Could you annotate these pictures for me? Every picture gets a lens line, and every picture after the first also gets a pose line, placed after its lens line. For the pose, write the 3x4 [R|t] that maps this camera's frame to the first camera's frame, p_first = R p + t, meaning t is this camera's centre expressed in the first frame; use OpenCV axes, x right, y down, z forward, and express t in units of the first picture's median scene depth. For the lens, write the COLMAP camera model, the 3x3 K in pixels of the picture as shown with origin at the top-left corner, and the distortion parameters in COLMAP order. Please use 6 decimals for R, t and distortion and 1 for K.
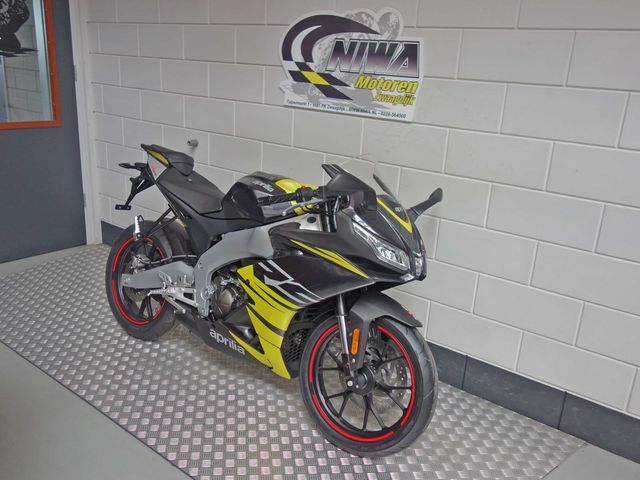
lens RADIAL K [[561.2, 0, 320.0], [0, 561.2, 240.0], [0, 0, 1]] dist [0.007039, 0.000744]
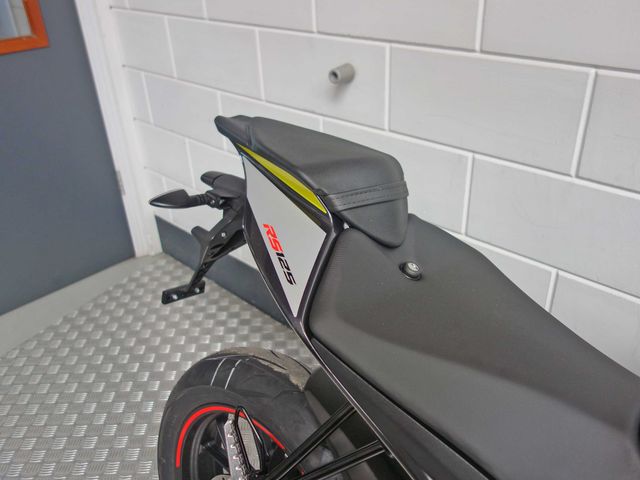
lens RADIAL K [[561.2, 0, 320.0], [0, 561.2, 240.0], [0, 0, 1]] dist [0.007039, 0.000744]
pose [[0.989670, -0.032778, -0.139564, -0.255382], [0.060839, 0.977528, 0.201834, -0.186799], [0.129812, -0.208240, 0.969425, 0.802350]]
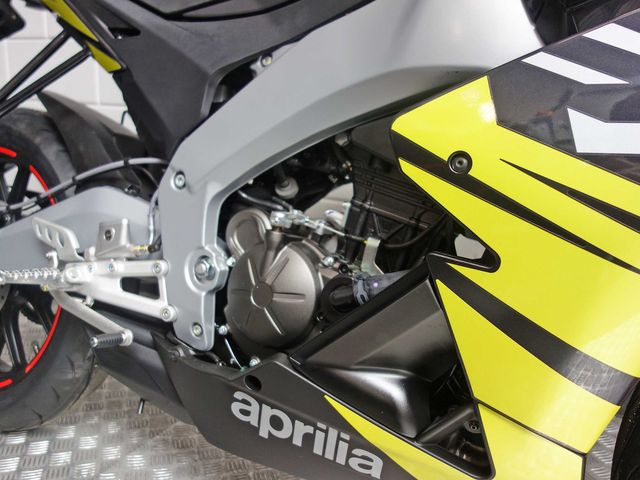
lens RADIAL K [[561.2, 0, 320.0], [0, 561.2, 240.0], [0, 0, 1]] dist [0.007039, 0.000744]
pose [[0.985370, -0.051428, 0.162482, -0.183642], [0.059810, 0.997097, -0.047124, 0.093419], [-0.159587, 0.056153, 0.985586, 0.674913]]
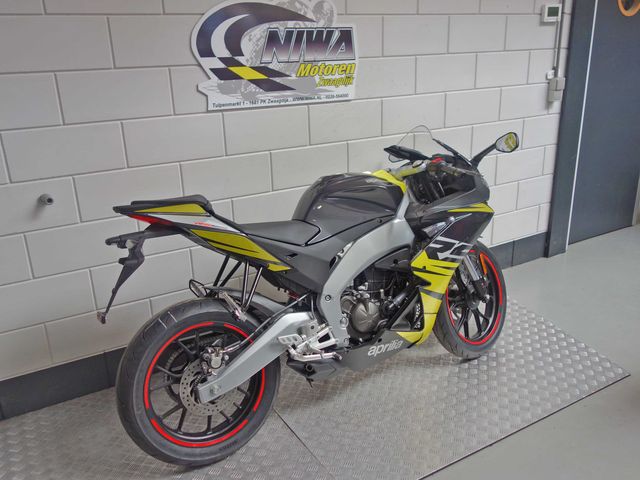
lens RADIAL K [[561.2, 0, 320.0], [0, 561.2, 240.0], [0, 0, 1]] dist [0.007039, 0.000744]
pose [[0.363055, -0.369576, 0.855339, -0.899752], [0.329452, 0.909594, 0.253180, -0.252114], [-0.871580, 0.189875, 0.451990, 0.582156]]
